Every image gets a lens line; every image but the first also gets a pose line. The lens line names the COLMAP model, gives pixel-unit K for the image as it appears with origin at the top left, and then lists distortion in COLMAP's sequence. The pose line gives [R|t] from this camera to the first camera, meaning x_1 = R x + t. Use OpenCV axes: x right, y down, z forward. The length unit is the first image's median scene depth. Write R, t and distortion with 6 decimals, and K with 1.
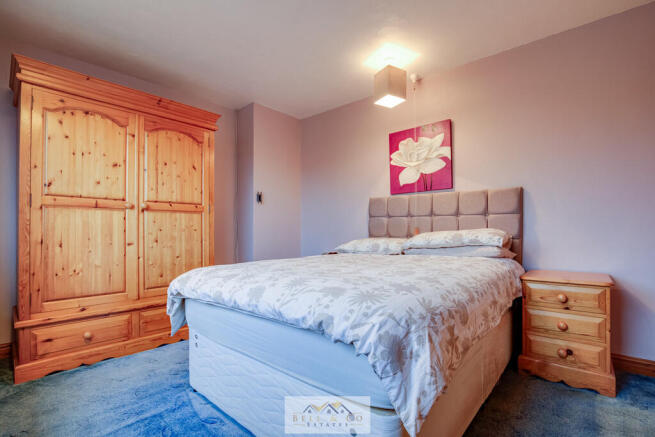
lens RADIAL K [[305.4, 0, 325.7], [0, 305.4, 231.3], [0, 0, 1]] dist [-0.029496, 0.000938]
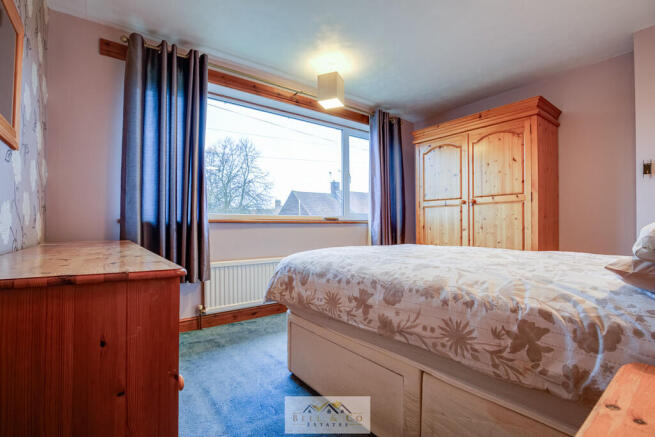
lens RADIAL K [[305.4, 0, 327.8], [0, 305.4, 220.4], [0, 0, 1]] dist [-0.029496, 0.000938]
pose [[-0.183989, -0.011384, -0.982862, 0.758501], [0.007069, 0.999892, -0.012905, 0.012044], [0.982903, -0.009322, -0.183889, 0.579571]]
